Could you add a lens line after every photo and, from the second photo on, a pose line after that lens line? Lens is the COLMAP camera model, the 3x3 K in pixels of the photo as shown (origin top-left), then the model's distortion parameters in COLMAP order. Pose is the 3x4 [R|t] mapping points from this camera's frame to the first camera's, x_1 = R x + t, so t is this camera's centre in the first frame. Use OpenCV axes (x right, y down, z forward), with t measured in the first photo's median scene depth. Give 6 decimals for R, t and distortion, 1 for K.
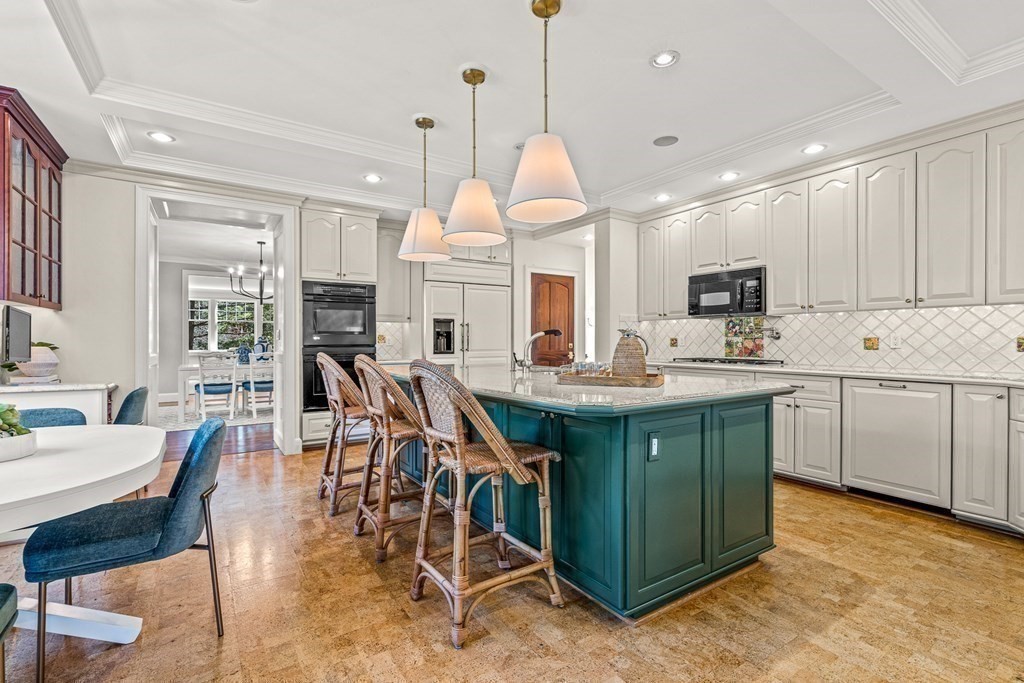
lens RADIAL K [[467.0, 0, 522.5], [0, 467.0, 341.7], [0, 0, 1]] dist [0.000084, 0.002024]
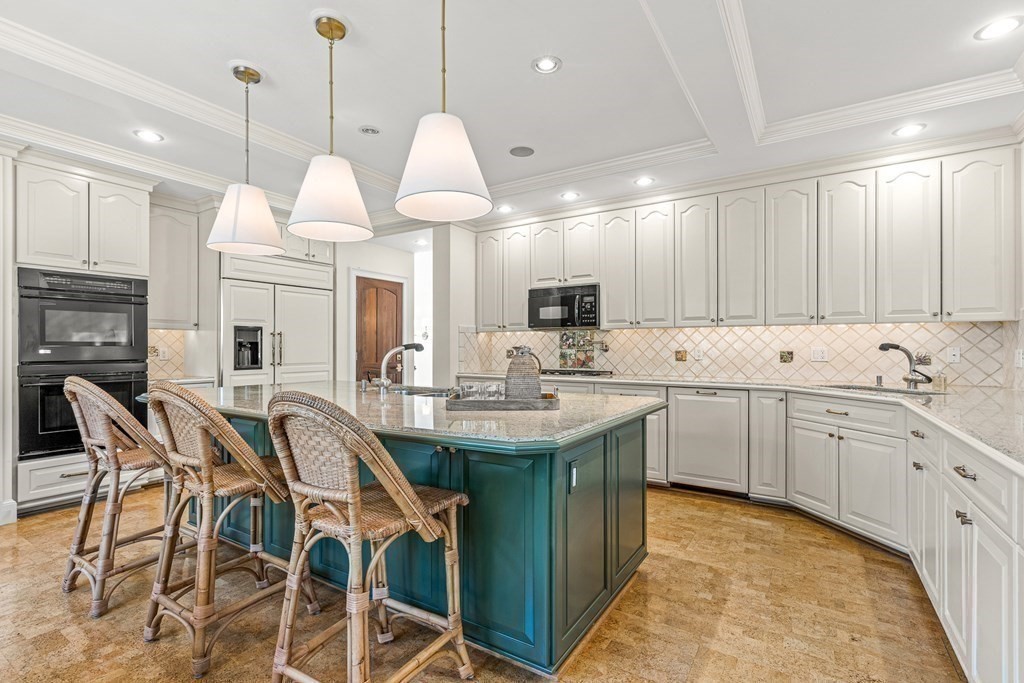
lens RADIAL K [[467.0, 0, 517.6], [0, 467.0, 346.9], [0, 0, 1]] dist [0.000084, 0.002024]
pose [[0.916457, 0.001384, 0.400131, -0.104331], [0.000473, 0.999990, -0.004542, -0.014777], [-0.400133, 0.004352, 0.916447, 0.112841]]
